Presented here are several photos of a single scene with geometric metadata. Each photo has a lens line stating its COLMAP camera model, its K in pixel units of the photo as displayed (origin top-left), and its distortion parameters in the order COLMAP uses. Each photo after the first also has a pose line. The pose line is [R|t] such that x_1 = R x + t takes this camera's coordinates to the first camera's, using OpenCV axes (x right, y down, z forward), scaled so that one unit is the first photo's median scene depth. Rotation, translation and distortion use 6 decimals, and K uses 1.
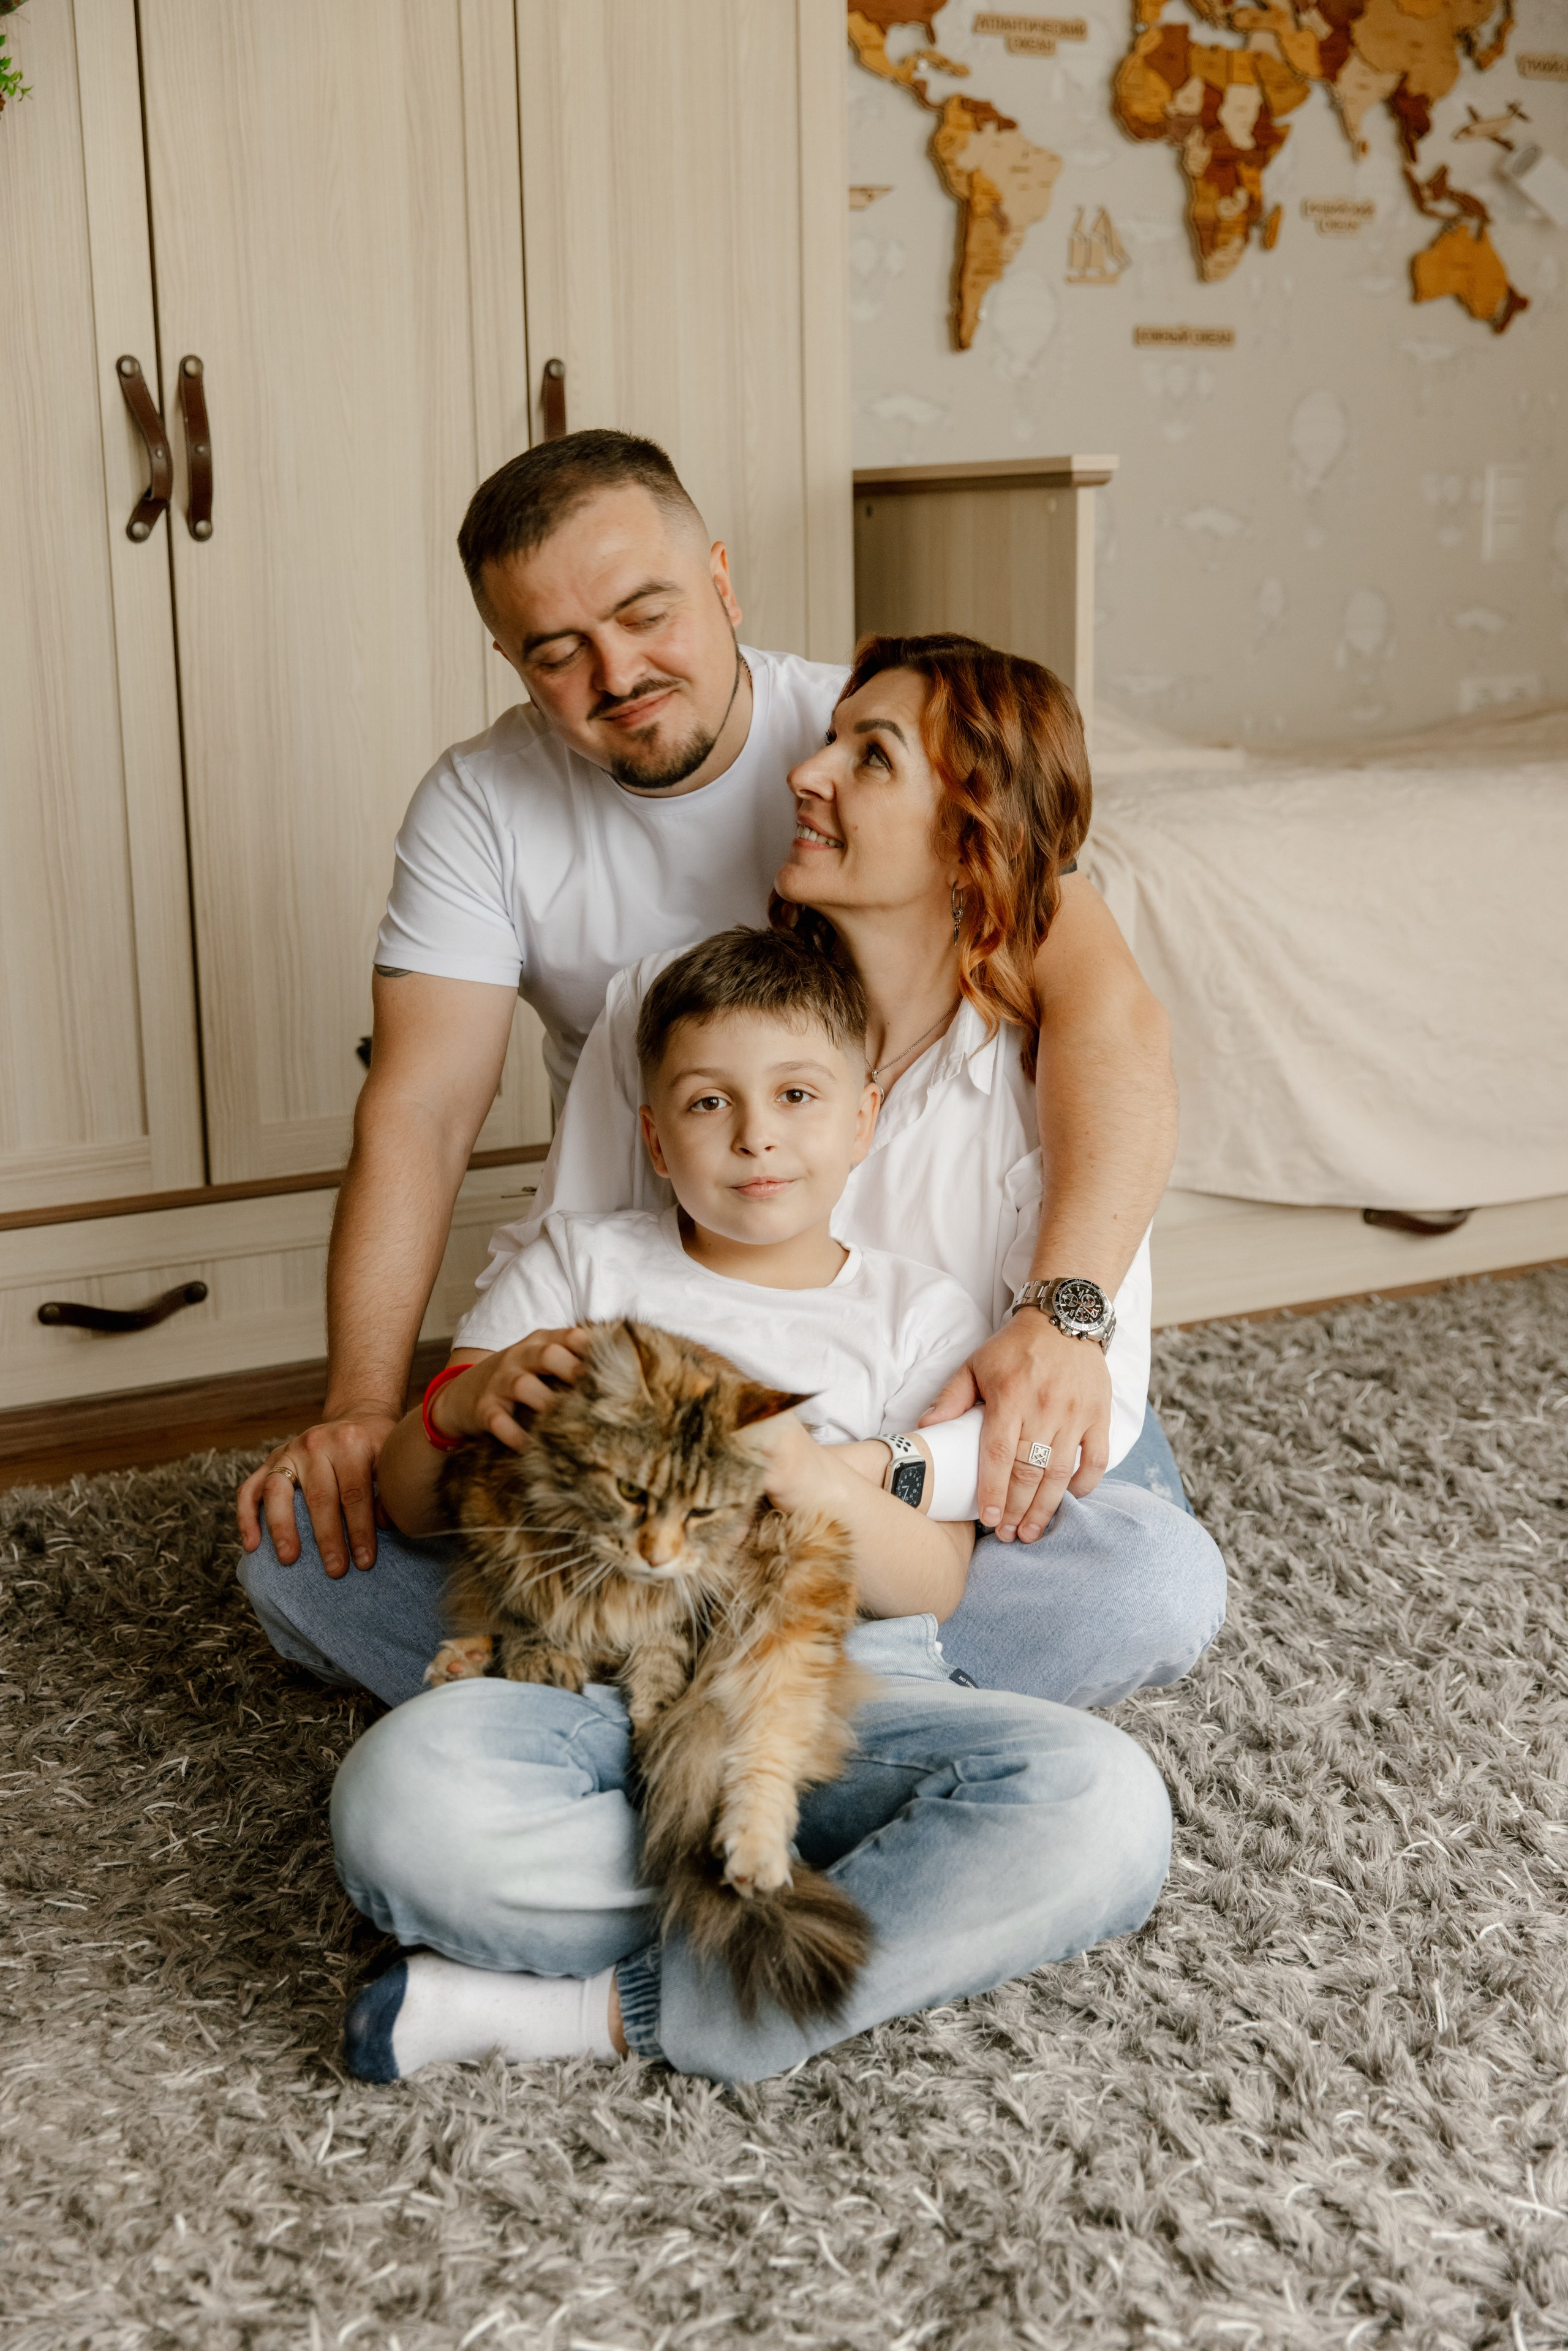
lens RADIAL K [[2876.2, 0, 773.8], [0, 2876.2, 1179.1], [0, 0, 1]] dist [-0.001489, 0.040606]
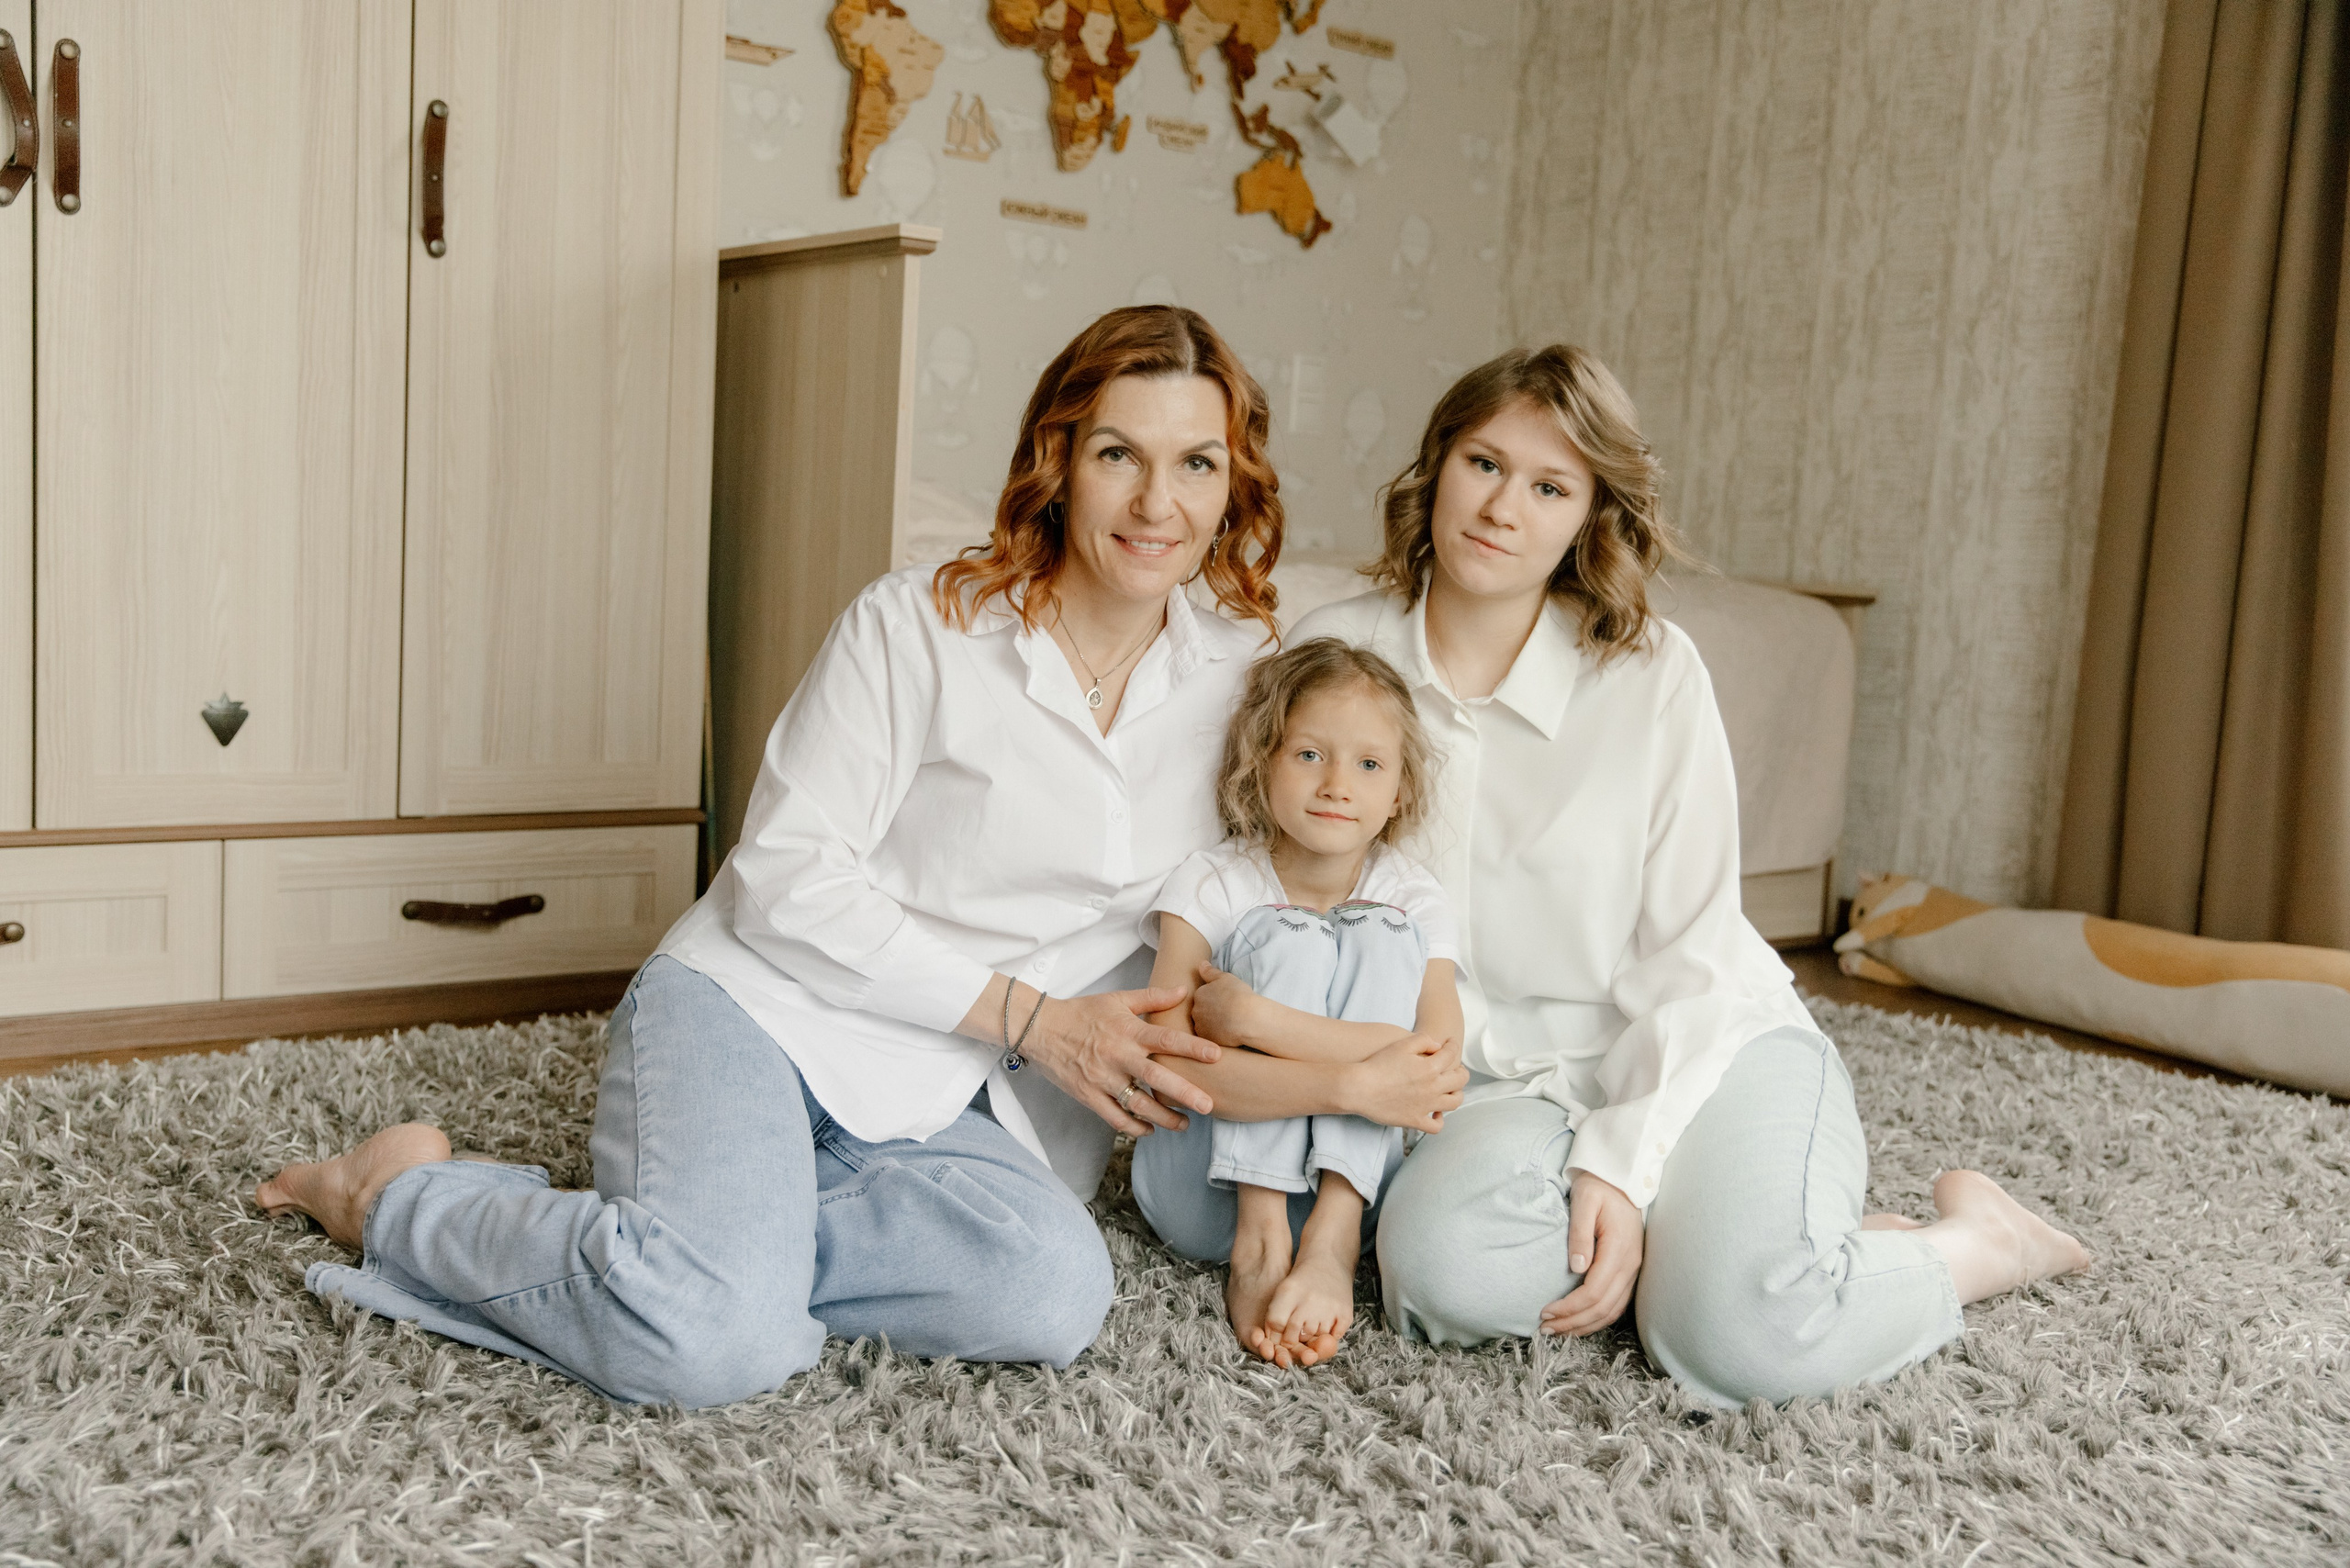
lens RADIAL K [[2295.2, 0, 1140.3], [0, 2295.2, 797.4], [0, 0, 1]] dist [0.020098, 0.010650]
pose [[0.986509, 0.056843, 0.153520, 0.062695], [-0.040868, 0.993602, -0.105281, 0.056551], [-0.158523, 0.097587, 0.982521, 0.107071]]
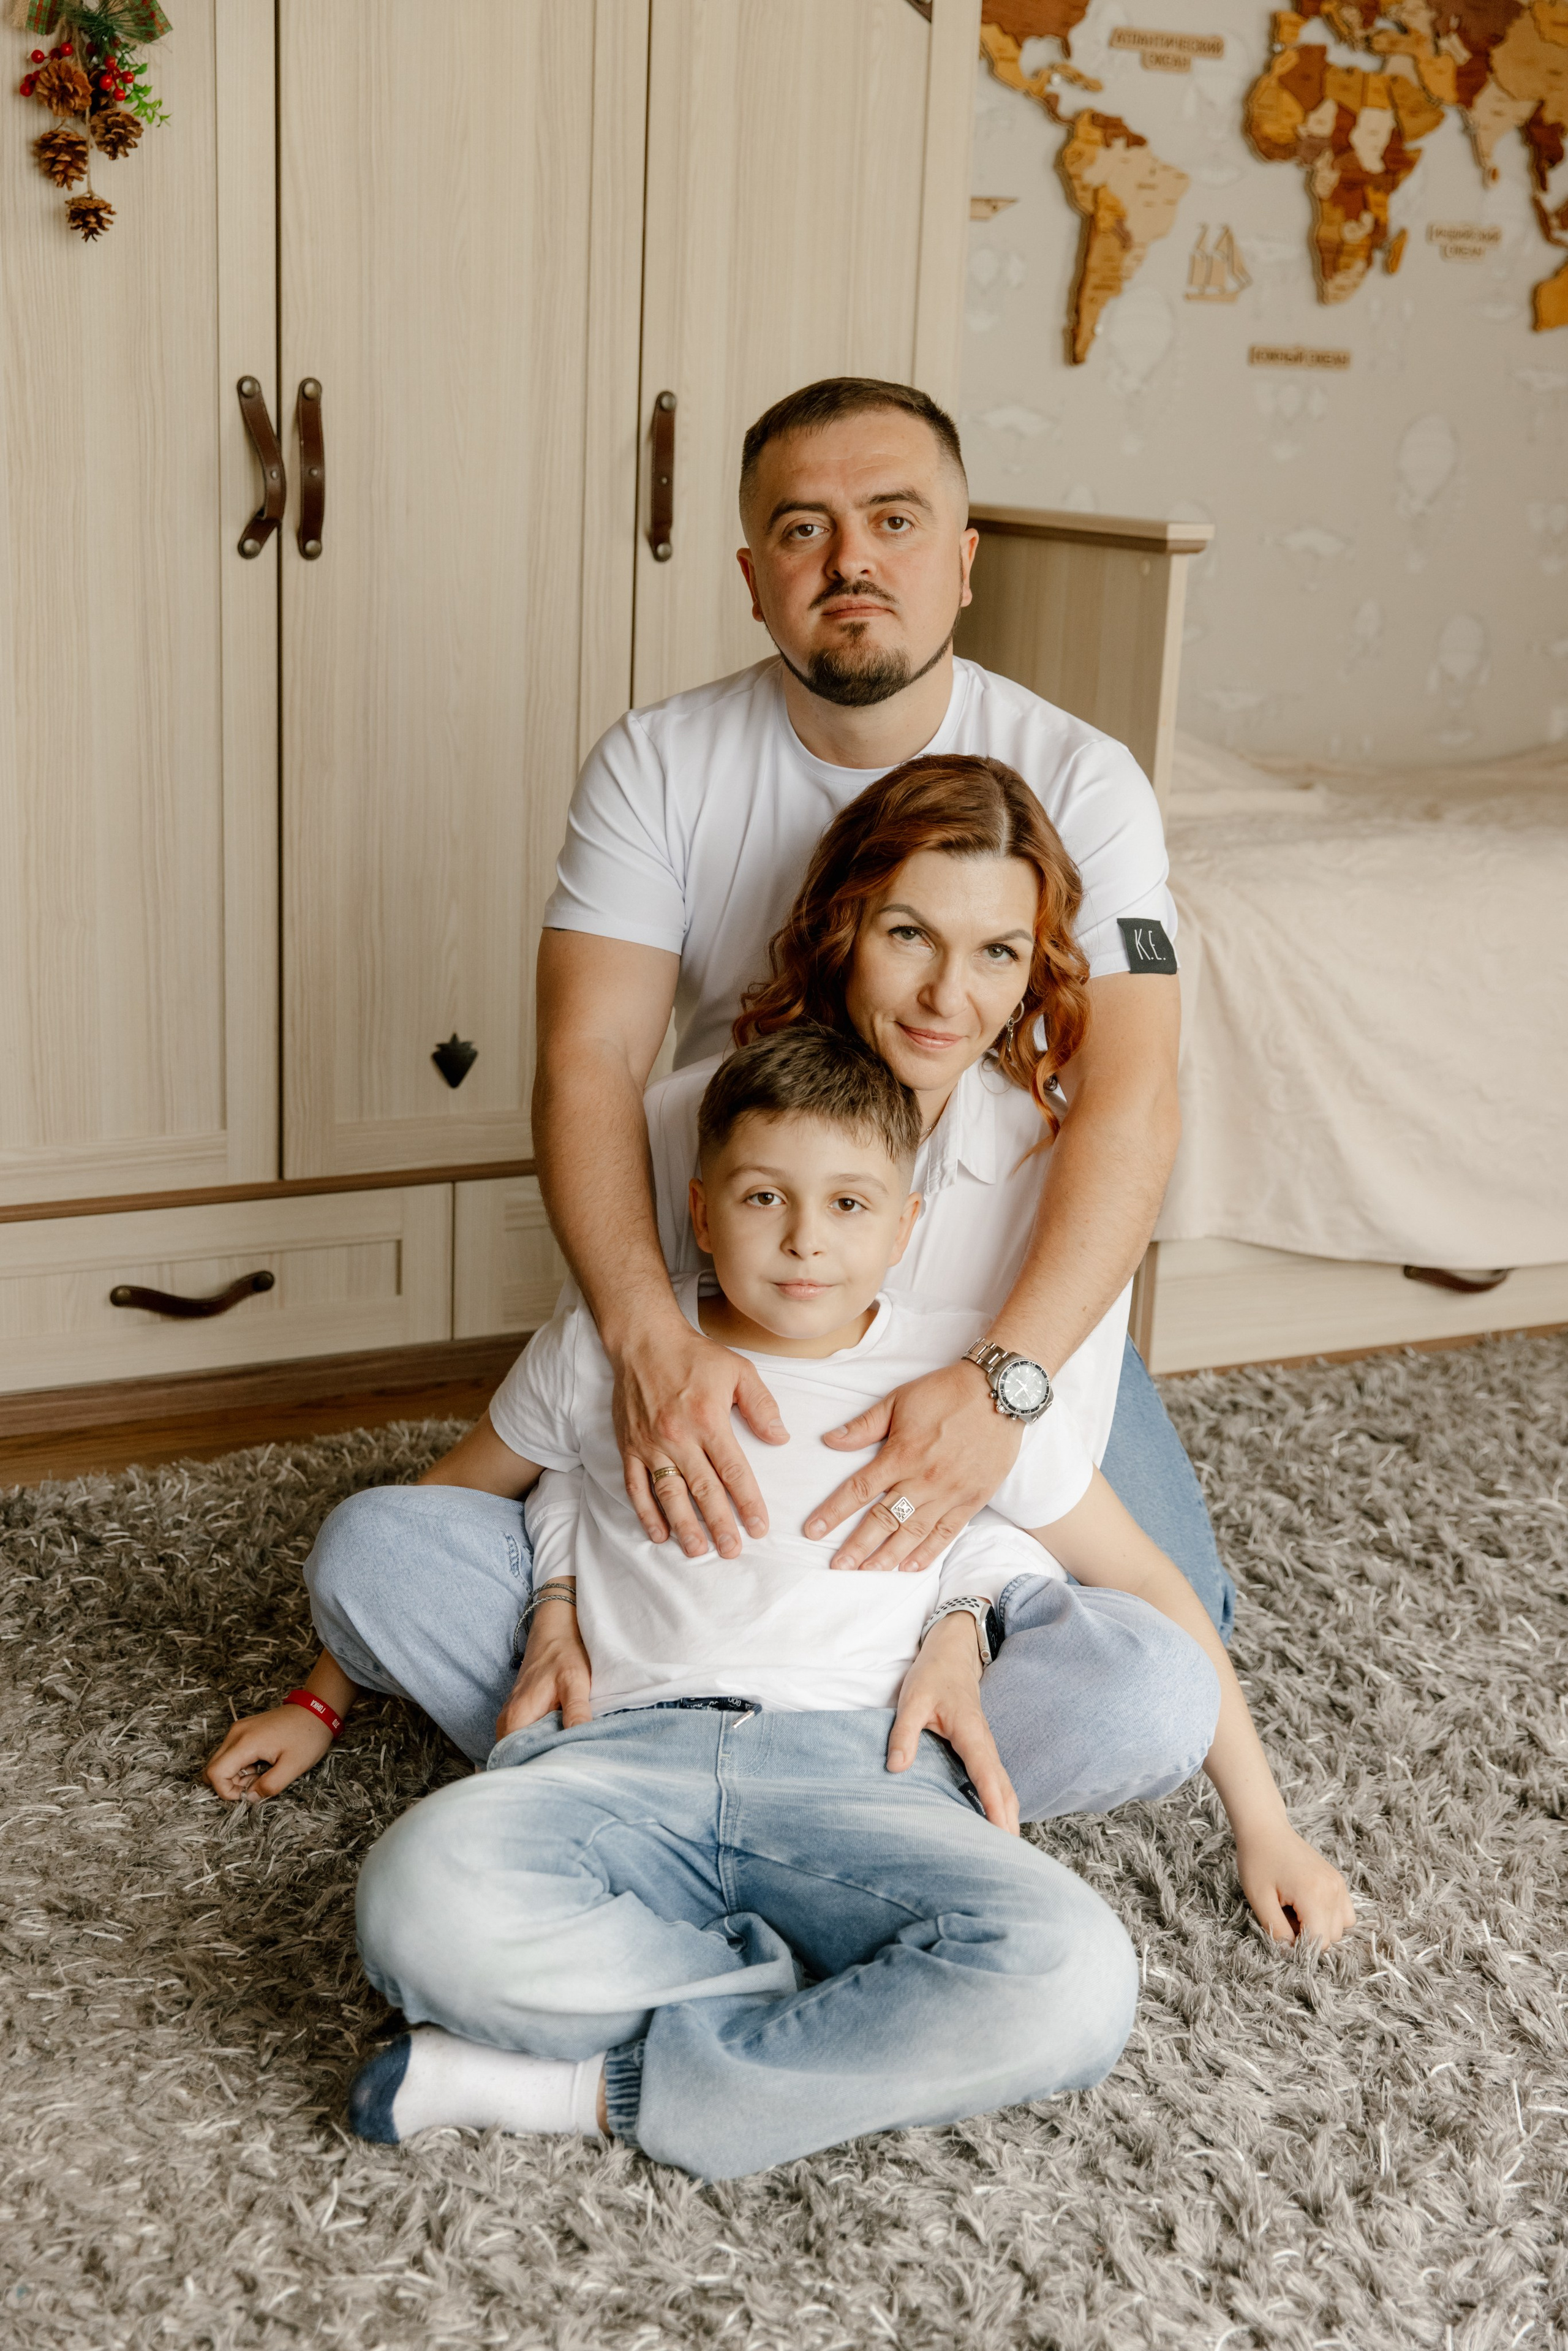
lens RADIAL K [[2874.8, 0, 785.5], [0, 2874.8, 1182.6], [0, 0, 1]] dist [-0.002260, 0.041140]
pose [[0.997527, 0.067128, -0.020811, 0.005081], [-0.066077, 0.996676, 0.047646, -0.052735], [0.023940, -0.046153, 0.998647, -0.023899]]
